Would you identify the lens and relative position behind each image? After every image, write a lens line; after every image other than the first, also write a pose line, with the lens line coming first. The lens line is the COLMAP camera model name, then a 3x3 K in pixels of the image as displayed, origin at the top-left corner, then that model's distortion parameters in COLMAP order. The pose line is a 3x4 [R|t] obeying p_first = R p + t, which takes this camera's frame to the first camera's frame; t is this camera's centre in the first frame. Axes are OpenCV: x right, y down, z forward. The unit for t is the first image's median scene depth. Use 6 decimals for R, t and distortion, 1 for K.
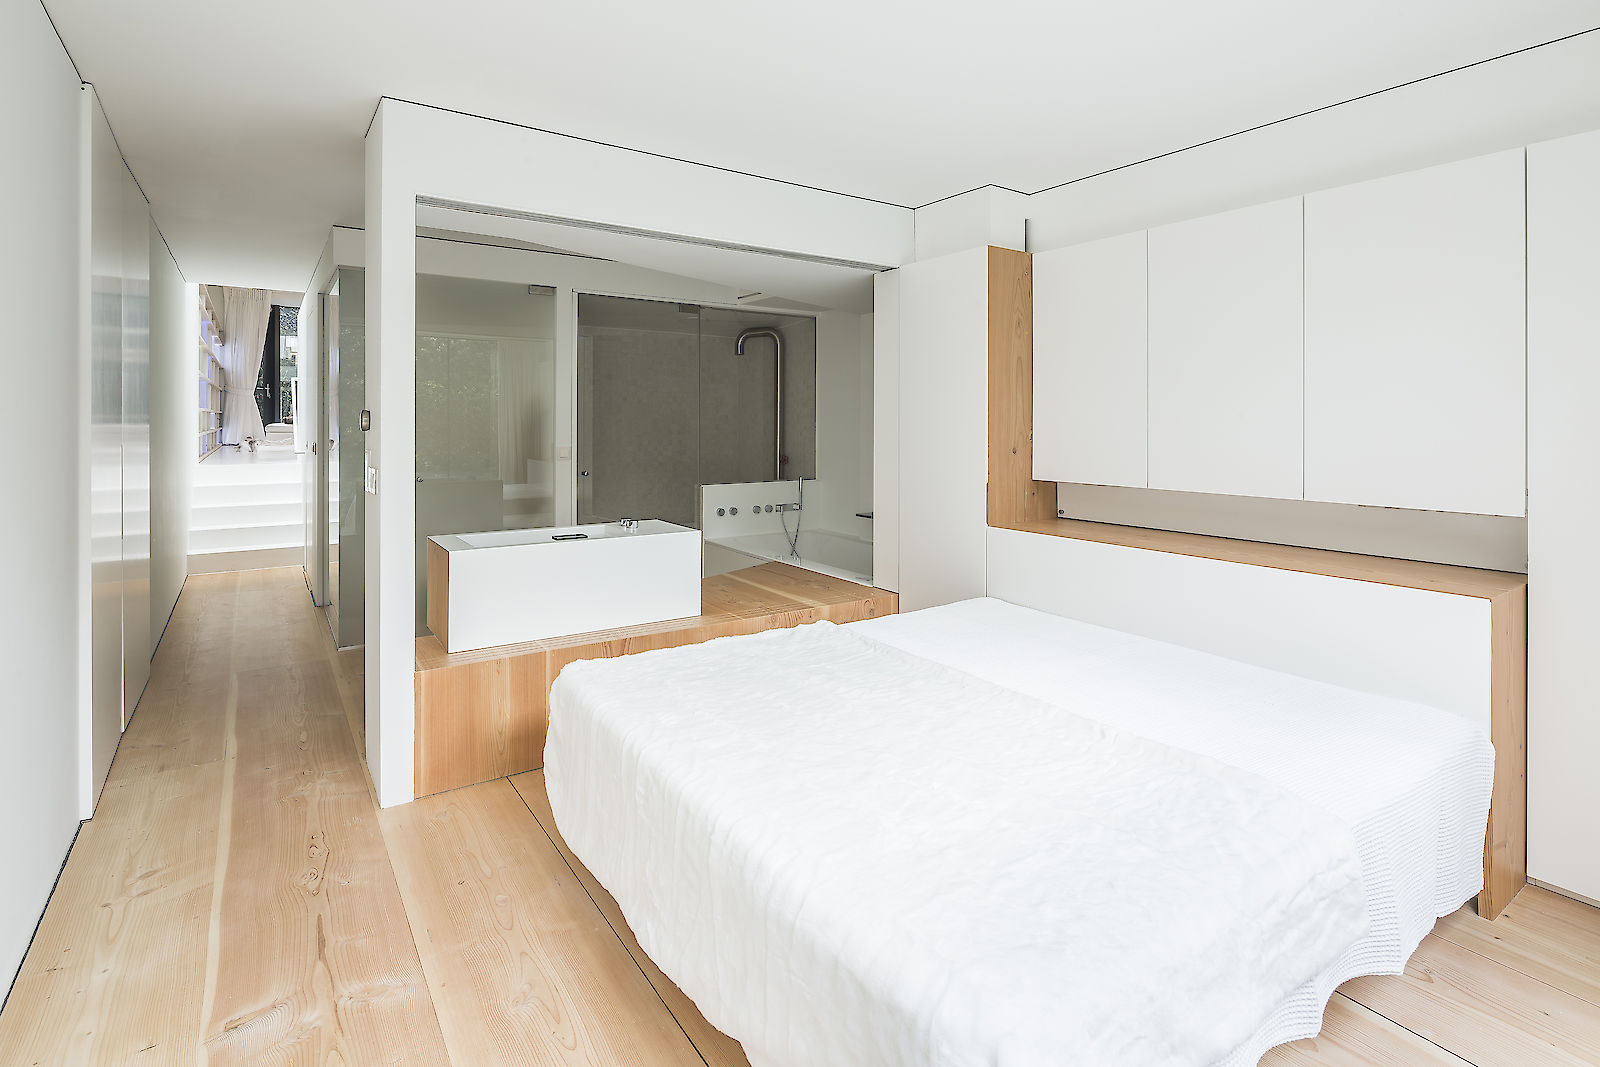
lens RADIAL K [[795.1, 0, 806.4], [0, 795.1, 419.5], [0, 0, 1]] dist [-0.000927, 0.000238]
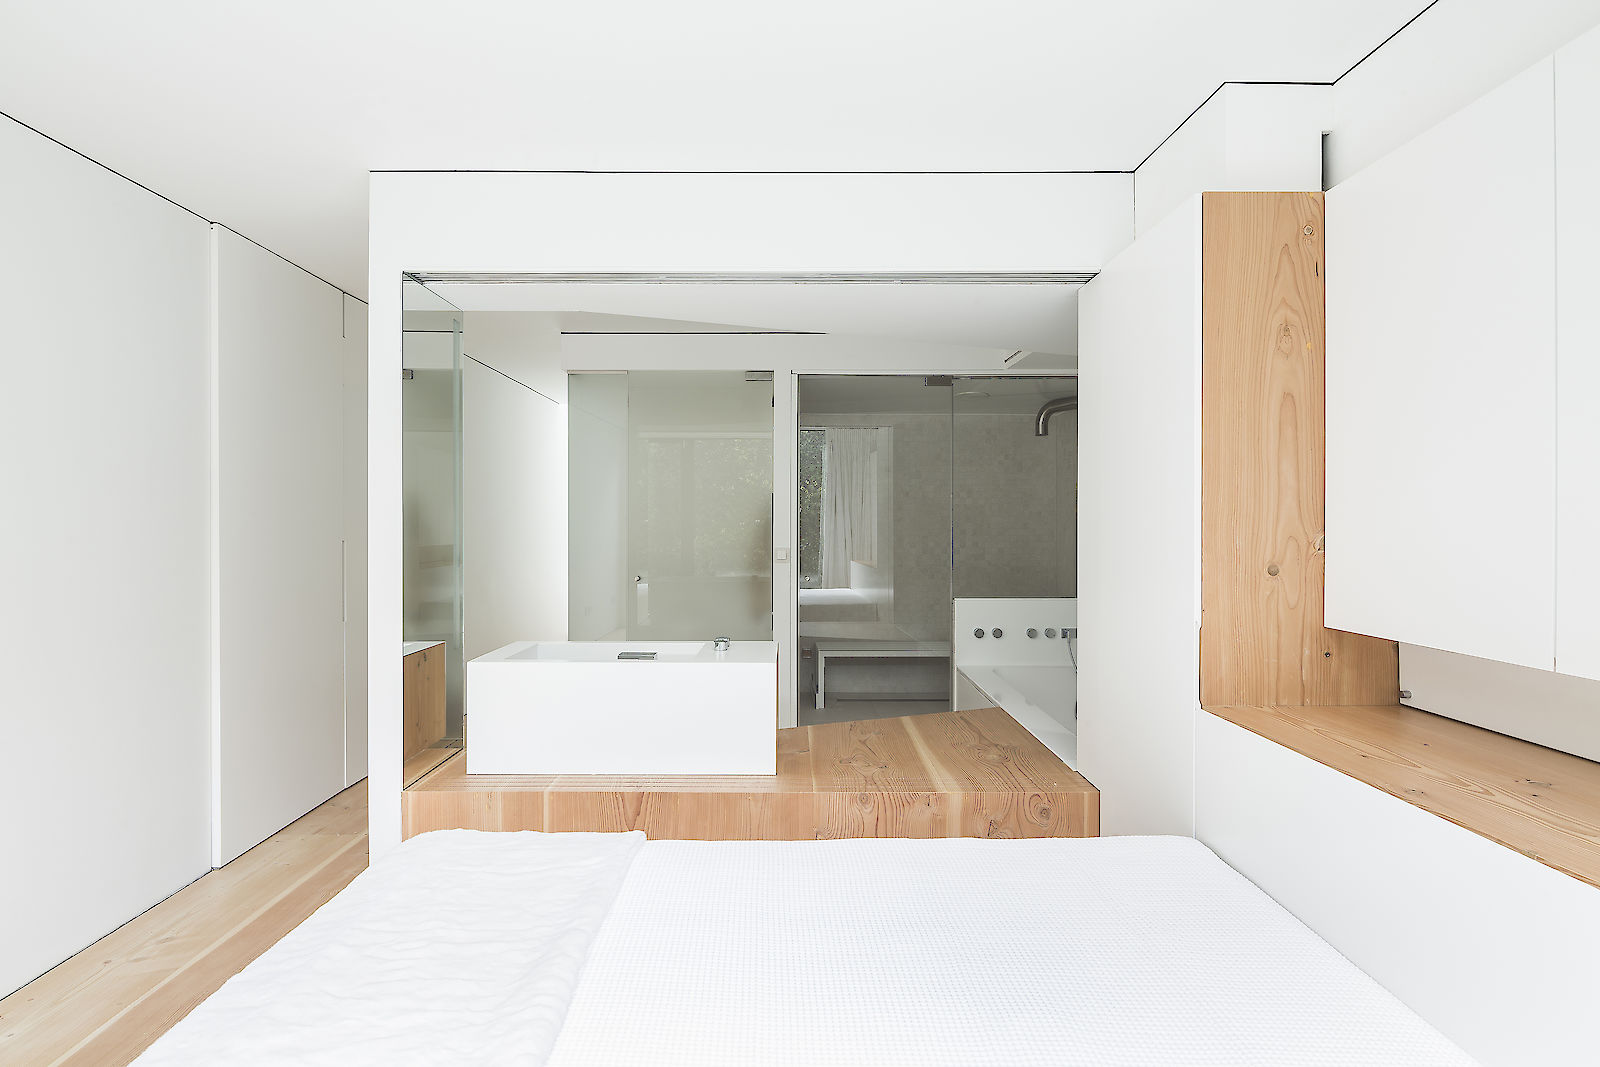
lens RADIAL K [[800.2, 0, 760.1], [0, 800.2, 521.0], [0, 0, 1]] dist [0.000693, -0.001228]
pose [[0.818500, -0.002410, -0.574501, 0.286076], [0.003655, 0.999993, 0.001013, 0.004636], [0.574494, -0.002929, 0.818503, 0.364870]]
